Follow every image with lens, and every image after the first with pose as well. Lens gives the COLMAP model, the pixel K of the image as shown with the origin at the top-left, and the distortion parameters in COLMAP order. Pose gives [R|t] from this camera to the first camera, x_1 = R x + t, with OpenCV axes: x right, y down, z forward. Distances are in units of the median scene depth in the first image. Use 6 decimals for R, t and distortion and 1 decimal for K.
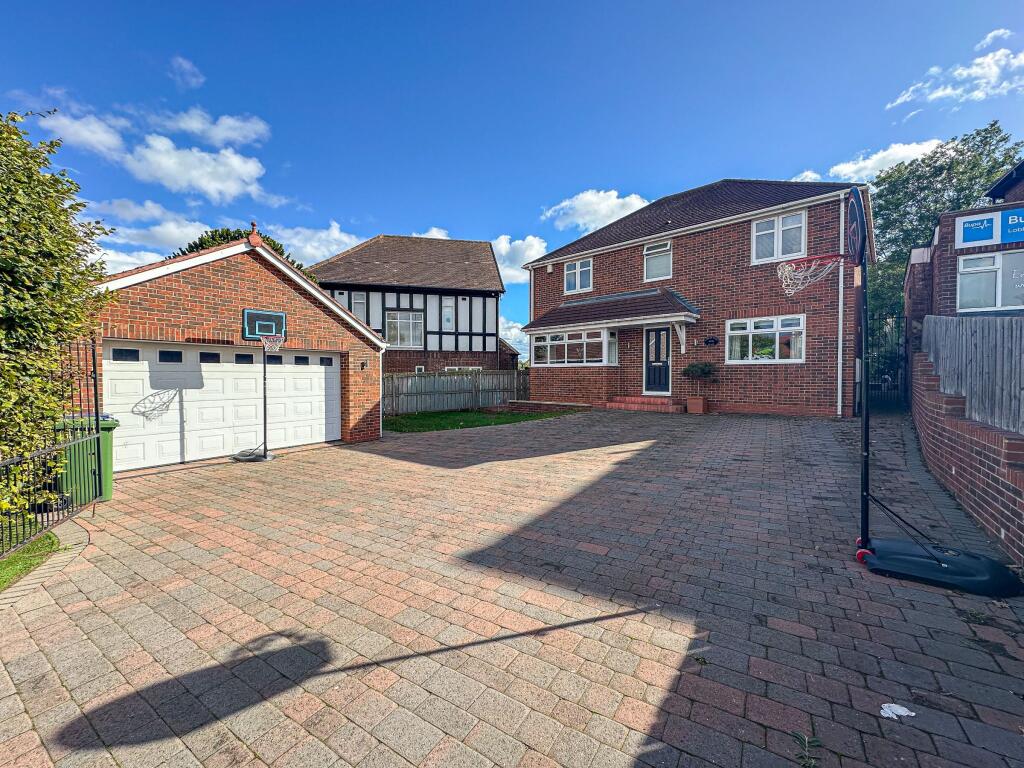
lens RADIAL K [[426.3, 0, 515.3], [0, 426.3, 379.4], [0, 0, 1]] dist [-0.006433, 0.001195]
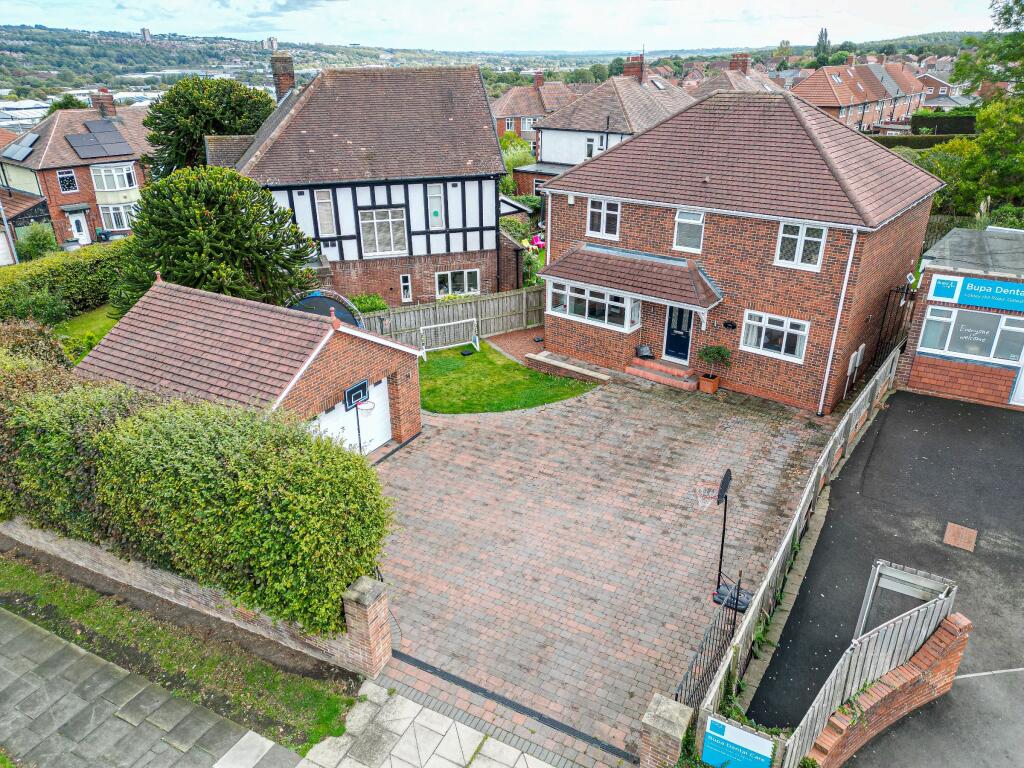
lens RADIAL K [[793.8, 0, 510.9], [0, 793.8, 385.2], [0, 0, 1]] dist [0.006307, -0.006544]
pose [[0.998053, -0.027821, 0.055829, -0.150673], [0.001445, 0.905100, 0.425195, -0.653708], [-0.062360, -0.424287, 0.903378, -0.642792]]
